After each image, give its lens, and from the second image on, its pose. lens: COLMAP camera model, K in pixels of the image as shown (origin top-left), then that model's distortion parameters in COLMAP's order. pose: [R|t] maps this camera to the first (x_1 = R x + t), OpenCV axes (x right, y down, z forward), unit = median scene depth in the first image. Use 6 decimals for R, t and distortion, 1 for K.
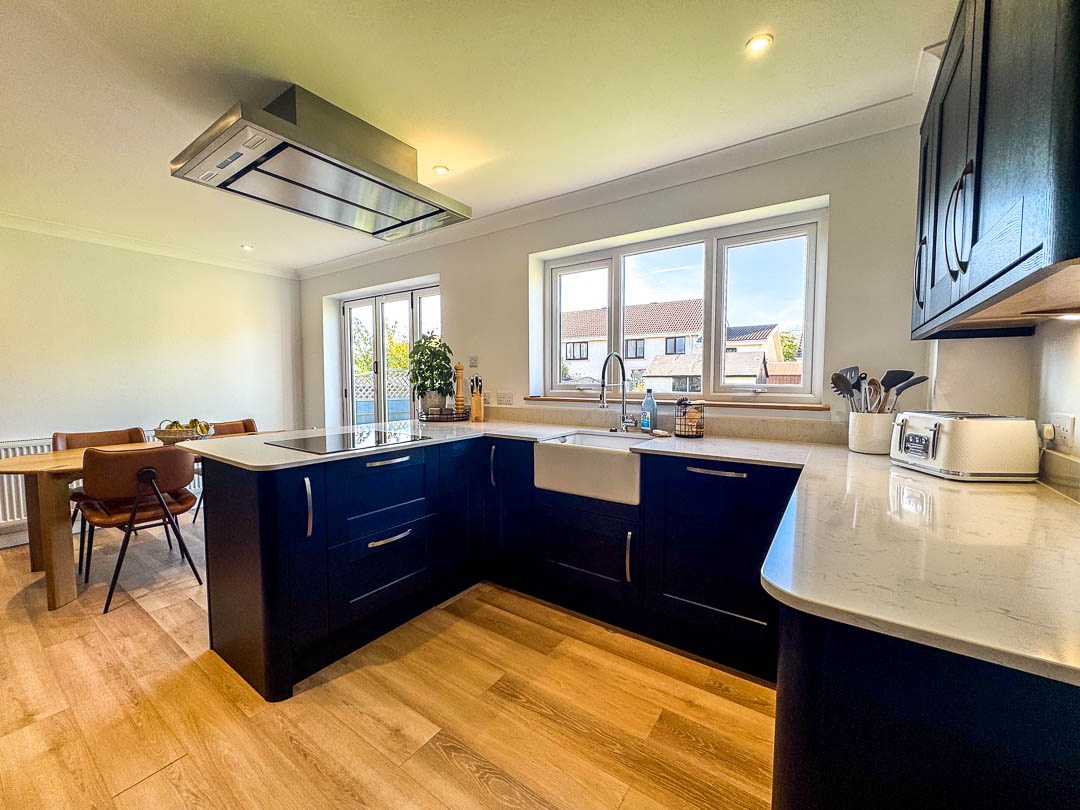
lens RADIAL K [[432.9, 0, 540.2], [0, 432.9, 401.9], [0, 0, 1]] dist [-0.001321, 0.000149]
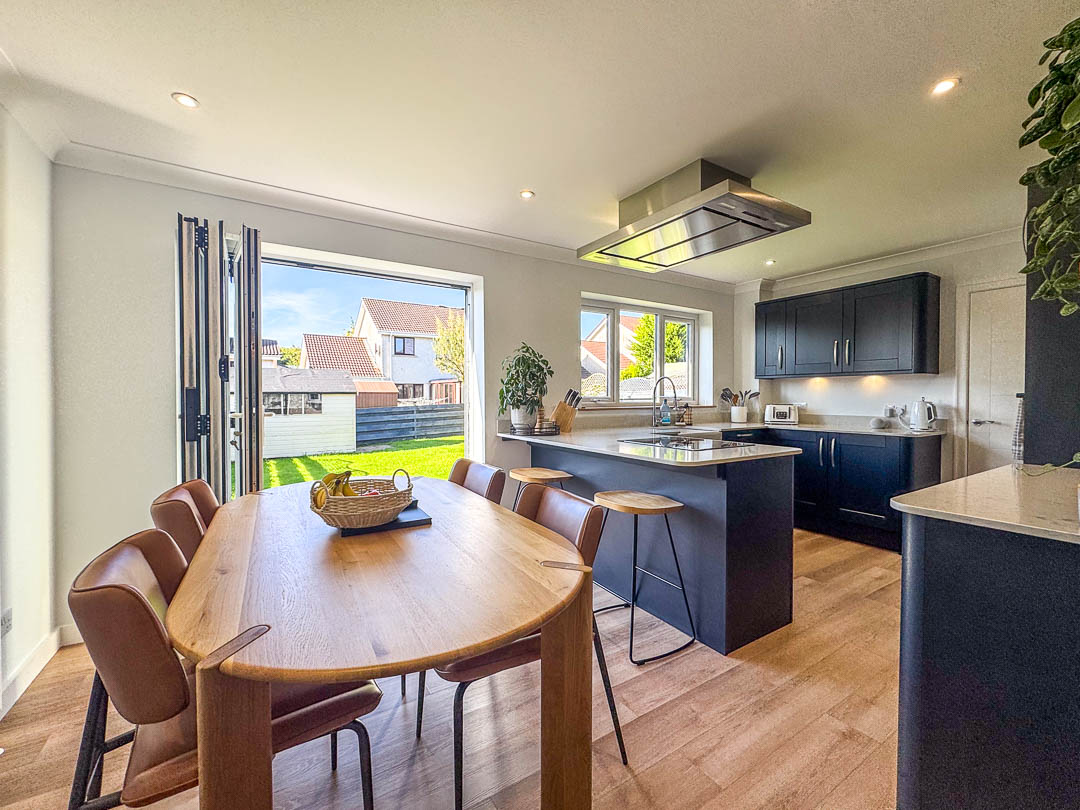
lens RADIAL K [[444.3, 0, 541.2], [0, 444.3, 402.3], [0, 0, 1]] dist [-0.001882, -0.000009]
pose [[0.391692, -0.013567, 0.919997, -1.289313], [0.051621, 0.998640, -0.007251, -0.025647], [-0.918647, 0.050331, 0.391859, 0.657086]]
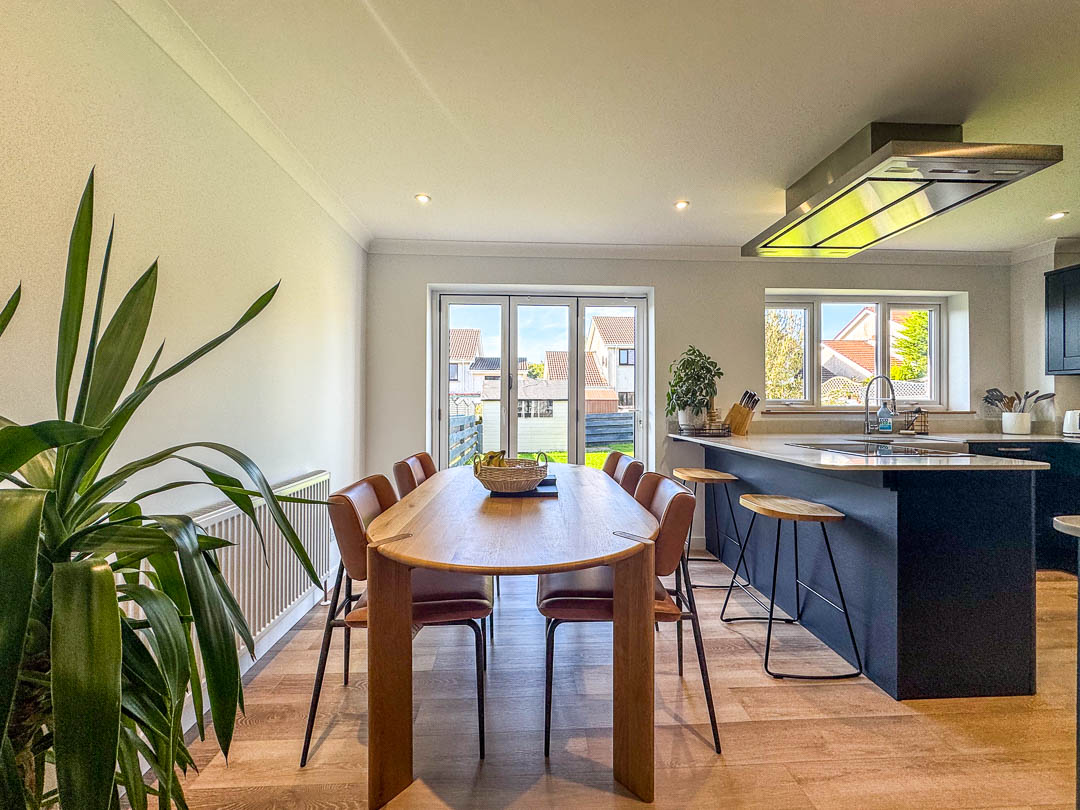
lens RADIAL K [[428.1, 0, 543.9], [0, 428.1, 401.7], [0, 0, 1]] dist [-0.000875, -0.000060]
pose [[0.788675, 0.004289, 0.614795, -1.256761], [0.032913, 0.998247, -0.049186, 0.000157], [-0.613928, 0.059027, 0.787152, 0.500490]]
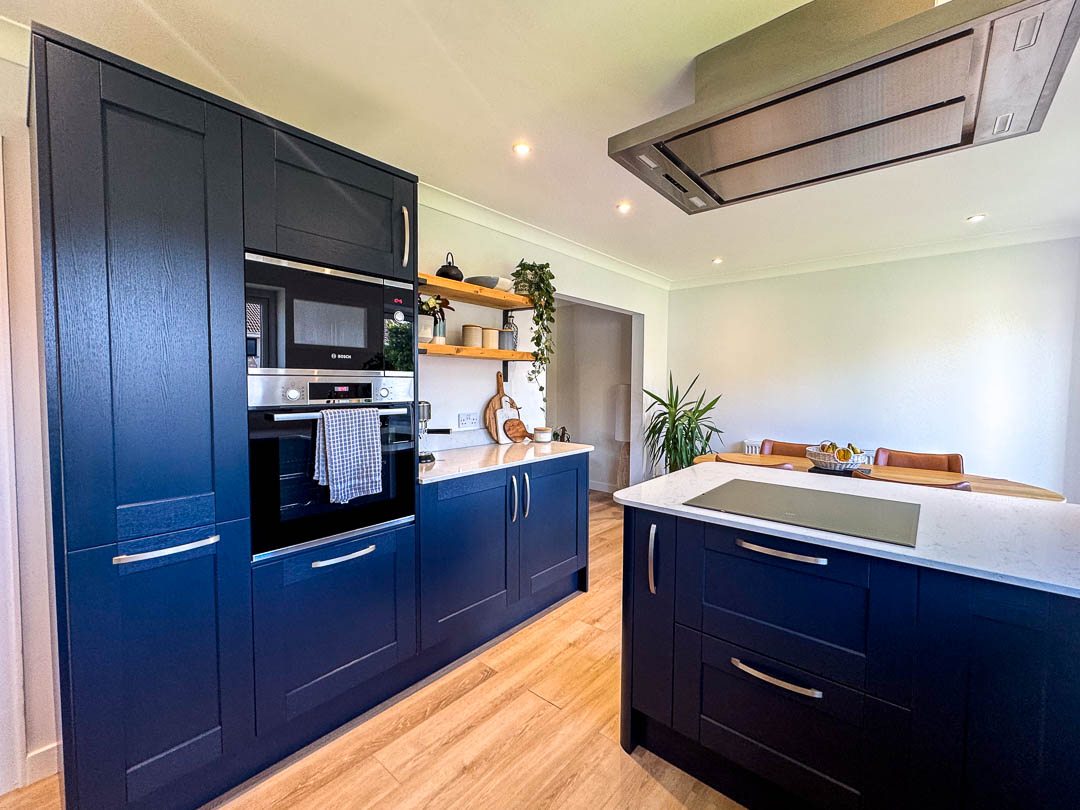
lens RADIAL K [[453.8, 0, 540.0], [0, 453.8, 405.0], [0, 0, 1]] dist [0.010491, 0.000052]
pose [[-0.105752, 0.048051, -0.993231, 0.219529], [-0.057860, 0.996842, 0.054386, -0.059527], [0.992708, 0.063220, -0.102638, 0.501972]]
